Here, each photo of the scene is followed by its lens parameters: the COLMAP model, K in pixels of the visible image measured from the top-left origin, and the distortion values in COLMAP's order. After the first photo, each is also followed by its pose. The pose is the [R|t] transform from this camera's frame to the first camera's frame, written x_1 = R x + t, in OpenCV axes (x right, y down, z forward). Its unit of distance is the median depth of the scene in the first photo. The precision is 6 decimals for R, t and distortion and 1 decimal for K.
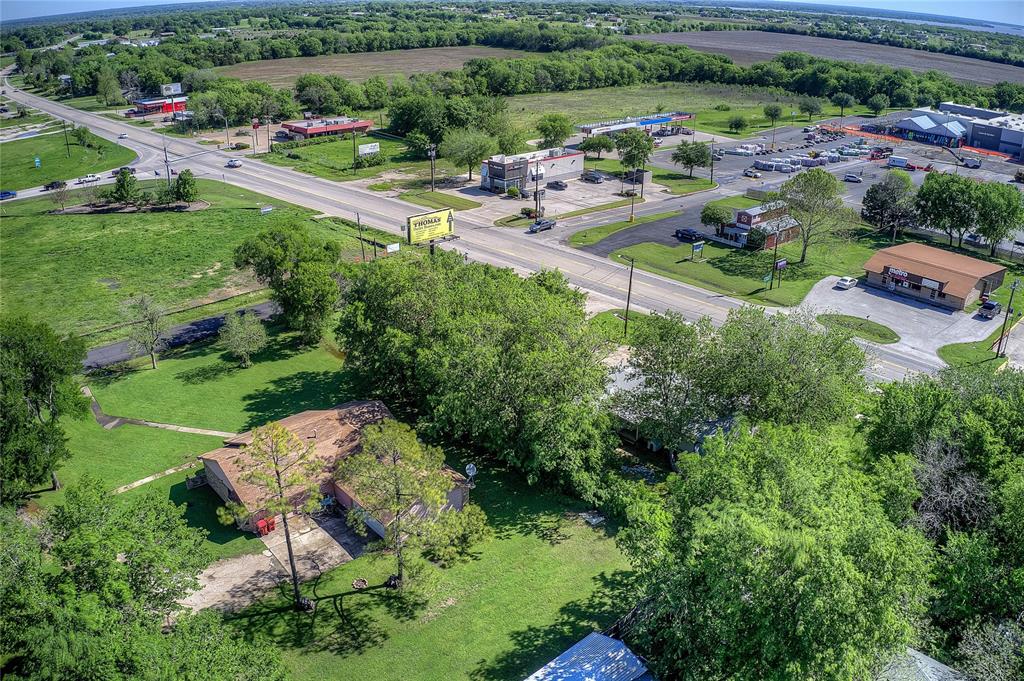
lens RADIAL K [[804.9, 0, 507.4], [0, 804.9, 335.5], [0, 0, 1]] dist [-0.186381, 0.035972]
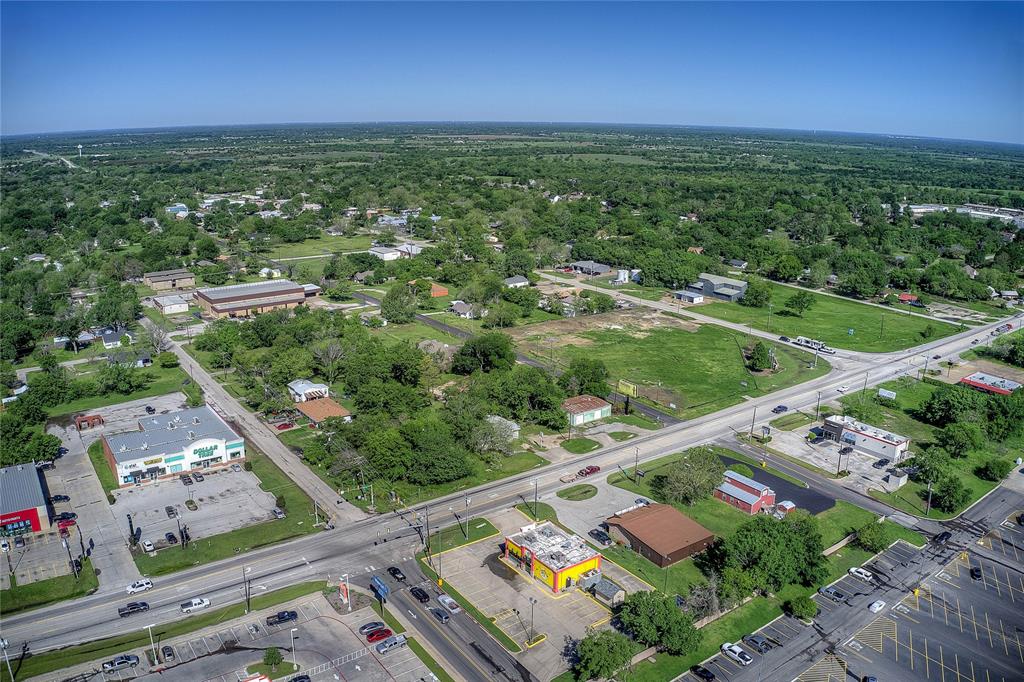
lens RADIAL K [[804.9, 0, 507.4], [0, 804.9, 336.0], [0, 0, 1]] dist [-0.186381, 0.035972]
pose [[-0.117364, 0.260832, -0.958224, 1.791520], [-0.409380, 0.866387, 0.285974, -0.665968], [0.904784, 0.425841, 0.005097, 0.524799]]
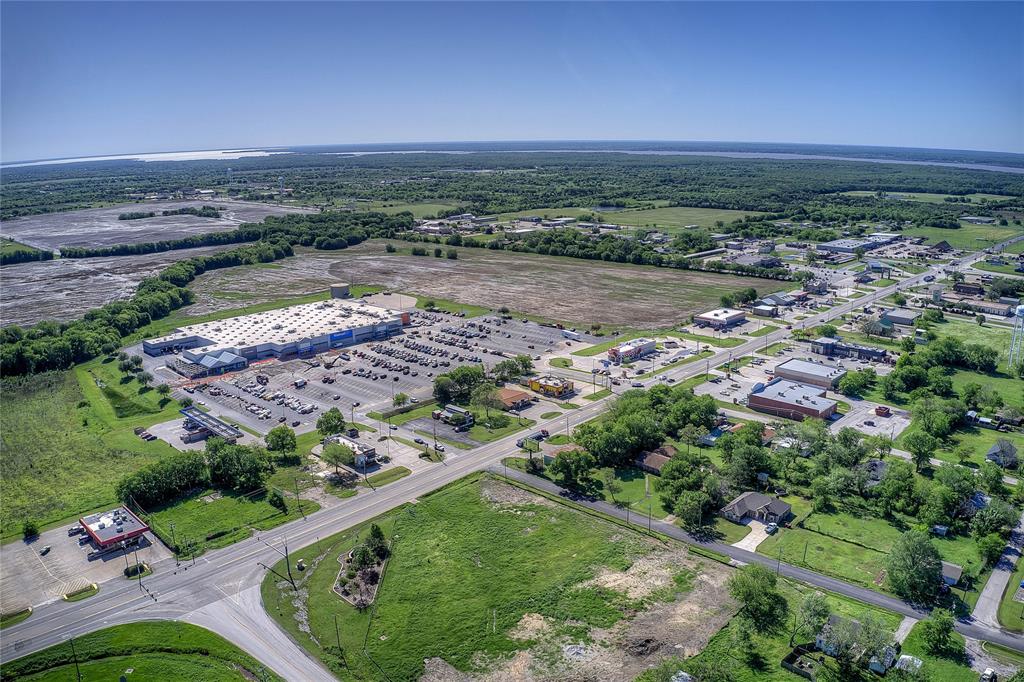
lens RADIAL K [[804.9, 0, 507.4], [0, 804.9, 336.0], [0, 0, 1]] dist [-0.186381, 0.035972]
pose [[-0.051897, -0.245361, 0.968042, -2.267478], [0.411482, 0.877984, 0.244595, -0.995627], [-0.909939, 0.411026, 0.055397, 0.659322]]
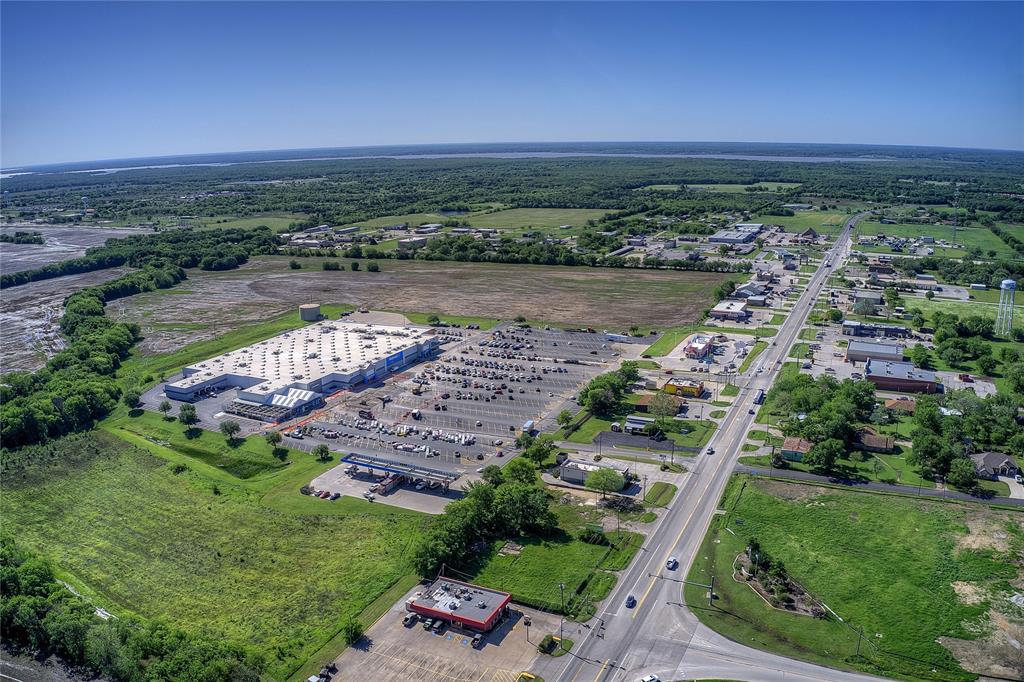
lens RADIAL K [[804.9, 0, 507.4], [0, 804.9, 336.0], [0, 0, 1]] dist [-0.186381, 0.035972]
pose [[-0.357820, -0.222369, 0.906927, -1.884414], [0.391839, 0.845831, 0.361985, -1.568969], [-0.847601, 0.484894, -0.215522, 1.903925]]
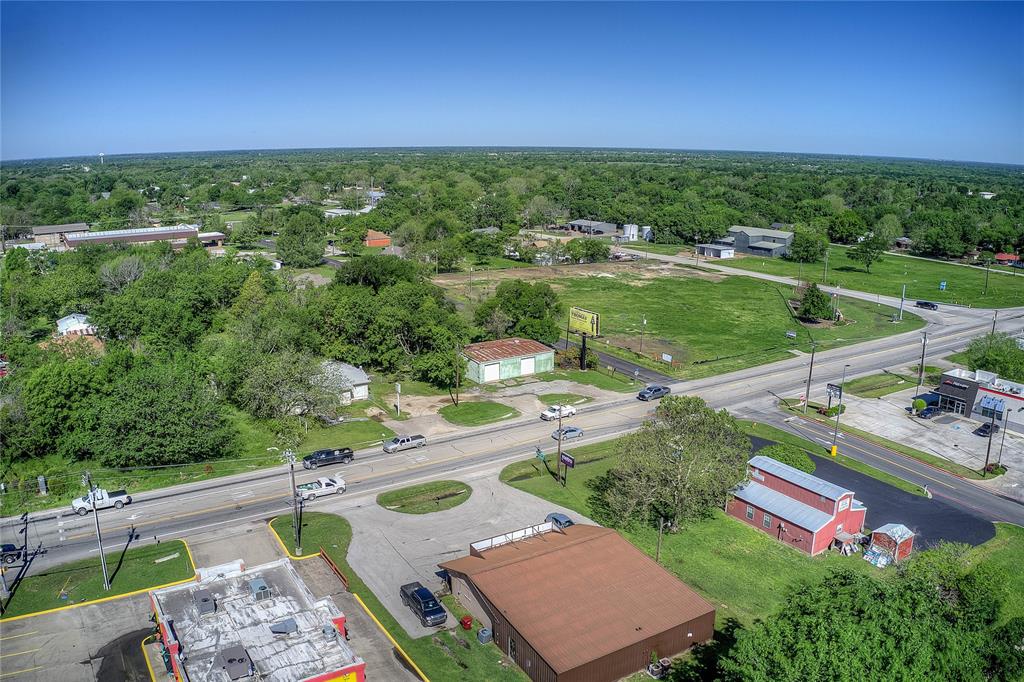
lens RADIAL K [[804.9, 0, 507.4], [0, 804.9, 336.0], [0, 0, 1]] dist [-0.186381, 0.035972]
pose [[-0.171062, 0.228444, -0.958411, 1.000010], [-0.401922, 0.871951, 0.279573, -0.366532], [0.899554, 0.433030, -0.057341, 0.833003]]
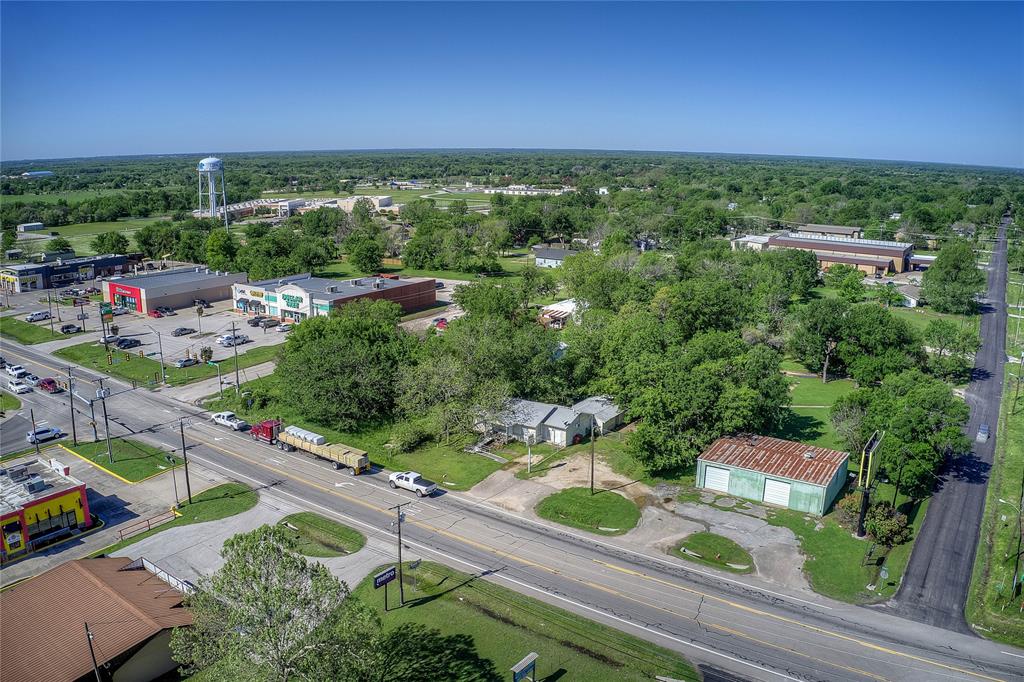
lens RADIAL K [[804.9, 0, 507.4], [0, 804.9, 336.0], [0, 0, 1]] dist [-0.186381, 0.035972]
pose [[-0.976360, 0.041903, -0.212051, 0.334815], [-0.094694, 0.798959, 0.593884, -0.538002], [0.194305, 0.599924, -0.776104, 1.221997]]
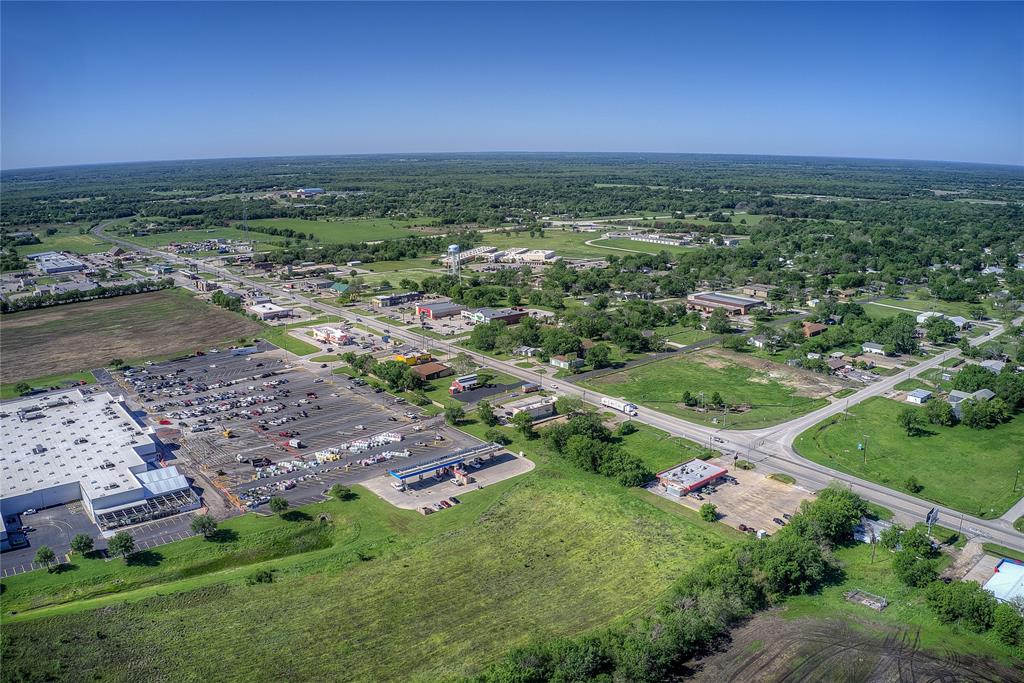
lens RADIAL K [[804.9, 0, 507.4], [0, 804.9, 336.5], [0, 0, 1]] dist [-0.186381, 0.035972]
pose [[-0.997877, -0.013413, 0.063726, -0.026196], [0.027832, 0.796850, 0.603536, -2.285794], [-0.058875, 0.604029, -0.794785, 3.573917]]
